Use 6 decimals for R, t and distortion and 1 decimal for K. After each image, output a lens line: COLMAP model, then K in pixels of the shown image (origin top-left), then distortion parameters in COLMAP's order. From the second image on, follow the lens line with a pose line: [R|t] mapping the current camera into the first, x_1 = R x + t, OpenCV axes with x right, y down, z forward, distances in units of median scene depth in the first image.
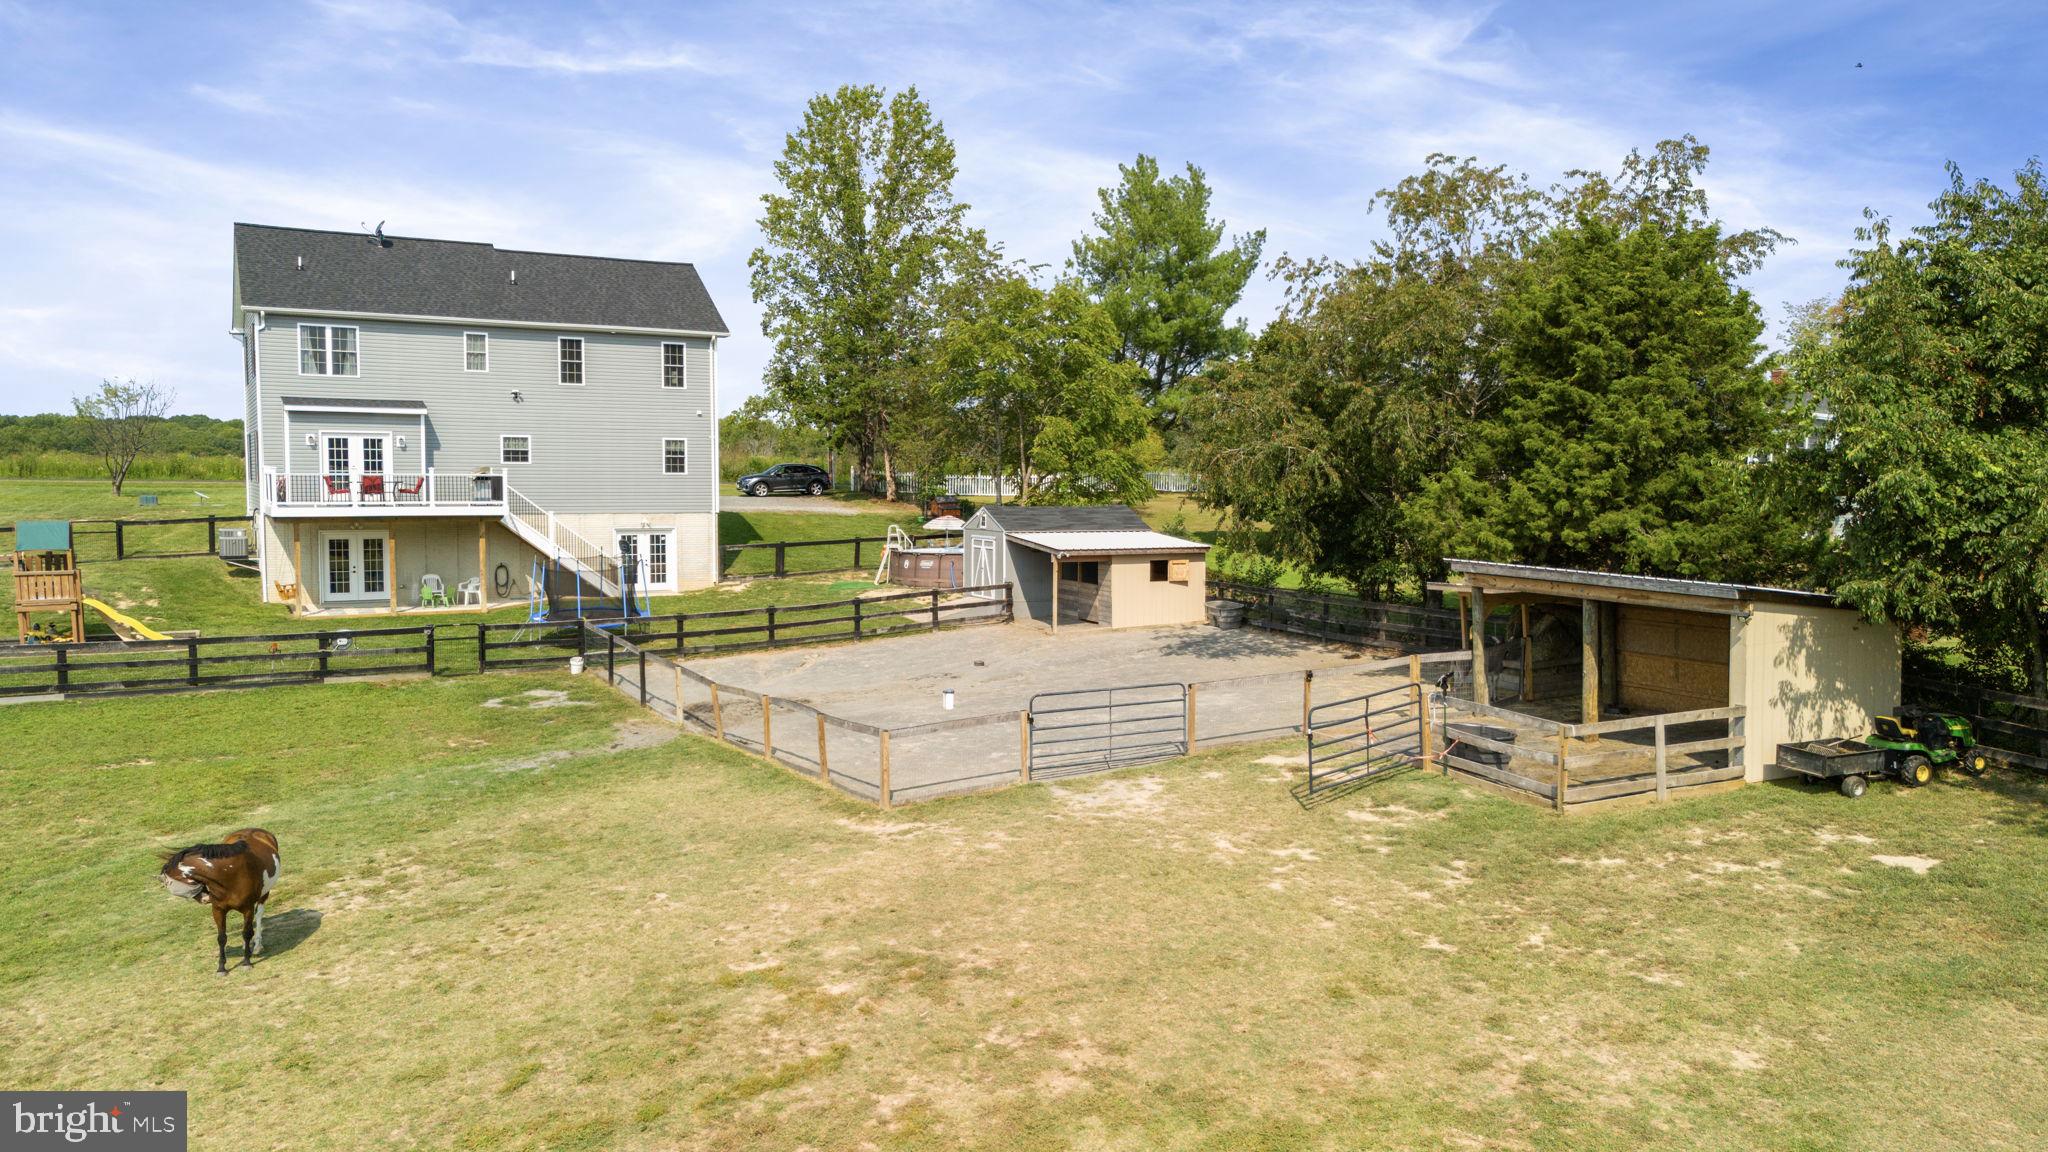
lens RADIAL K [[1496.0, 0, 1030.6], [0, 1496.0, 579.6], [0, 0, 1]] dist [0.034071, -0.032777]
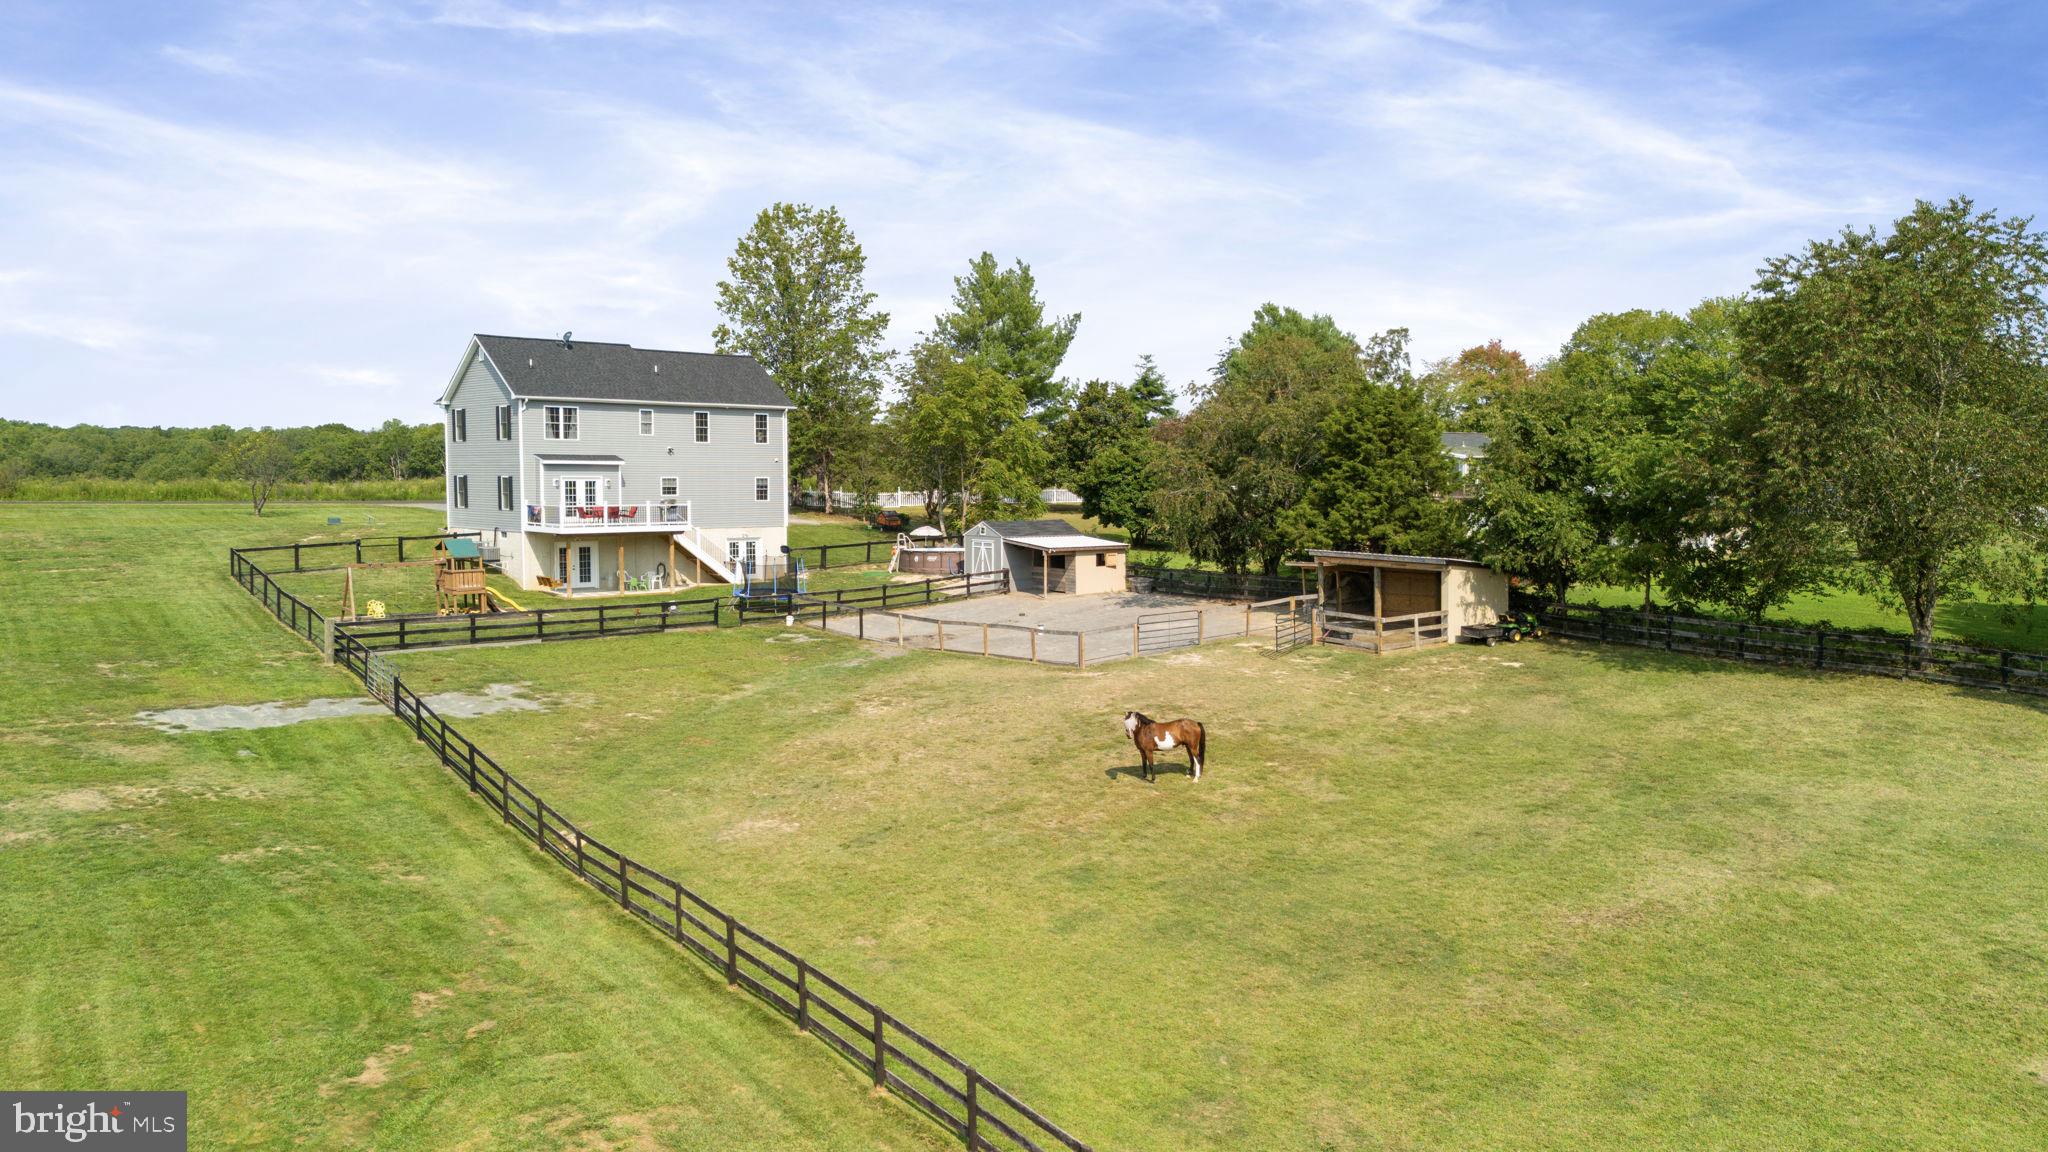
lens RADIAL K [[1496.0, 0, 1023.8], [0, 1496.0, 582.1], [0, 0, 1]] dist [0.034071, -0.032777]
pose [[0.976706, -0.018977, 0.213741, -0.355924], [0.018271, 0.999819, 0.005275, 0.008662], [-0.213802, -0.001247, 0.976876, -0.606374]]
